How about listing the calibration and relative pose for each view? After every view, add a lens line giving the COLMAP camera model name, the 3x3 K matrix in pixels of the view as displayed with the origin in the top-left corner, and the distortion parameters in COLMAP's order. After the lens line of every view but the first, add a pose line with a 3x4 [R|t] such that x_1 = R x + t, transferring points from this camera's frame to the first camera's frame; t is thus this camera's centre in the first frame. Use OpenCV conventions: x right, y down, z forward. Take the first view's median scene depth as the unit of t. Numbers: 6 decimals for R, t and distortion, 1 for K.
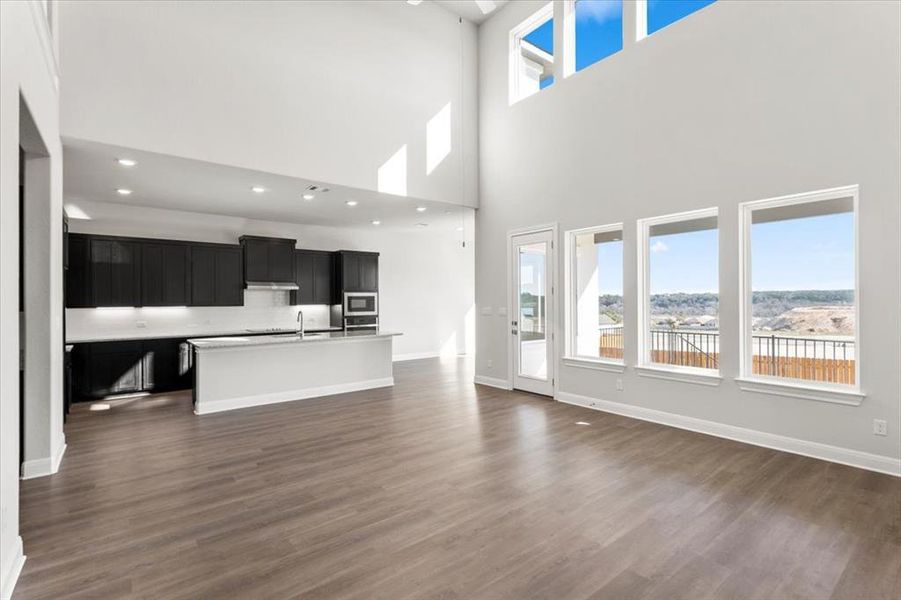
lens RADIAL K [[420.1, 0, 461.0], [0, 420.1, 299.7], [0, 0, 1]] dist [0.008698, -0.000148]
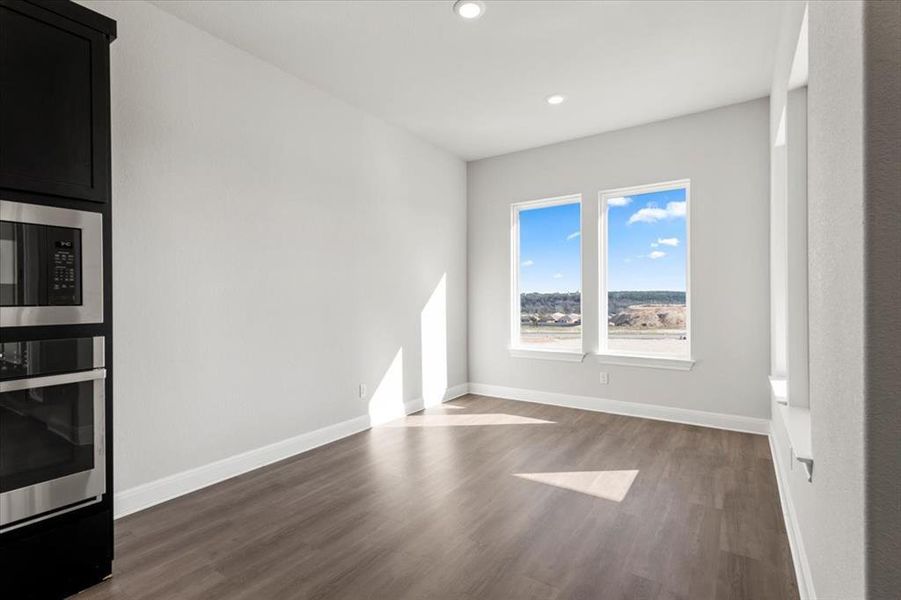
lens RADIAL K [[420.1, 0, 461.0], [0, 420.1, 299.7], [0, 0, 1]] dist [0.008698, -0.000148]
pose [[0.952403, 0.001823, 0.304836, -0.105215], [-0.002643, 0.999994, 0.002278, 0.025987], [-0.304830, -0.002975, 0.952402, 0.821339]]
